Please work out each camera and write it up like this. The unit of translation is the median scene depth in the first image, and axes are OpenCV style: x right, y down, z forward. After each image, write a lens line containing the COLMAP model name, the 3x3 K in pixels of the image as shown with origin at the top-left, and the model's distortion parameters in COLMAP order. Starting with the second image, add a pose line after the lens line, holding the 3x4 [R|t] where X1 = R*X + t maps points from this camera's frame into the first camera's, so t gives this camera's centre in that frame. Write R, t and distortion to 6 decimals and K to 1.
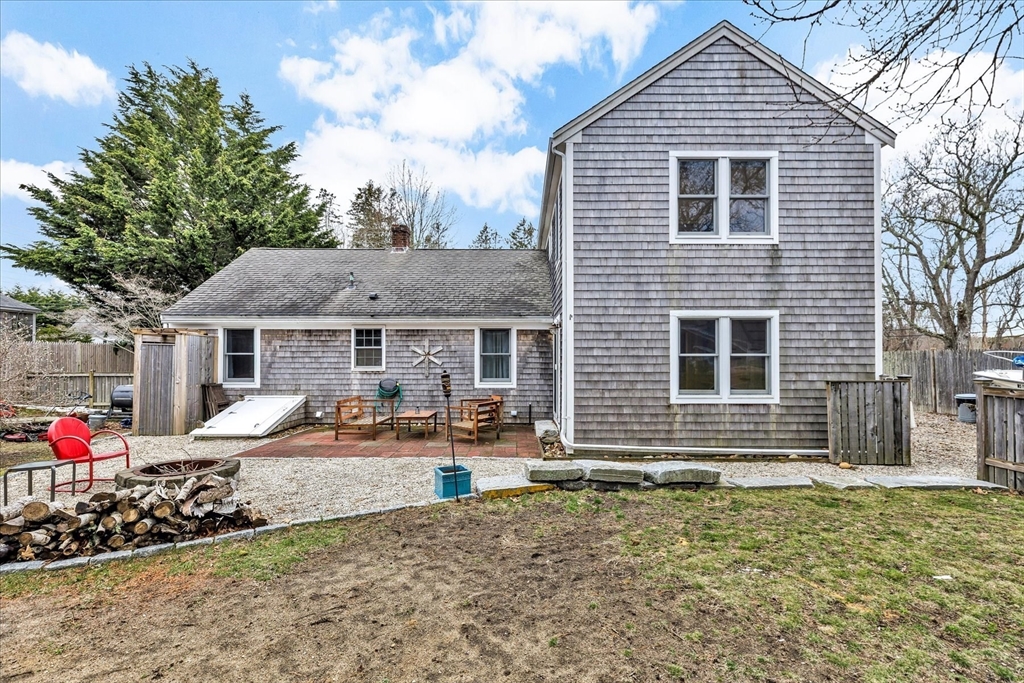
lens RADIAL K [[461.0, 0, 513.4], [0, 461.0, 347.2], [0, 0, 1]] dist [-0.000315, 0.000002]
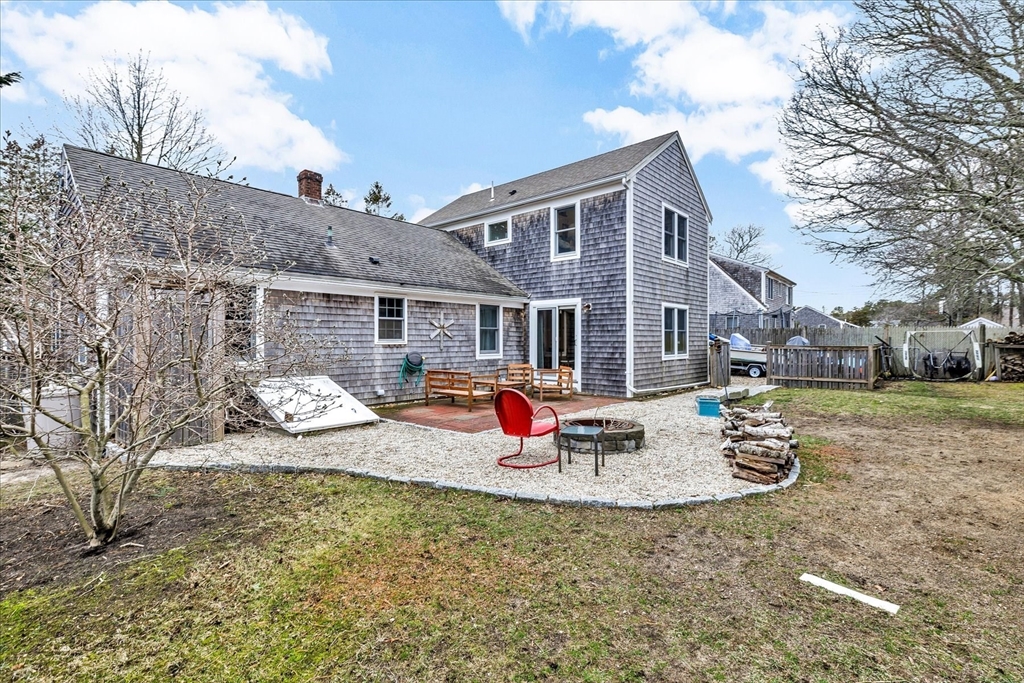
lens RADIAL K [[461.0, 0, 514.4], [0, 461.0, 339.4], [0, 0, 1]] dist [-0.000315, 0.000002]
pose [[0.667803, -0.000288, 0.744338, -0.824334], [-0.017751, 0.999709, 0.016313, 0.022886], [-0.744127, -0.024106, 0.667603, 0.217476]]
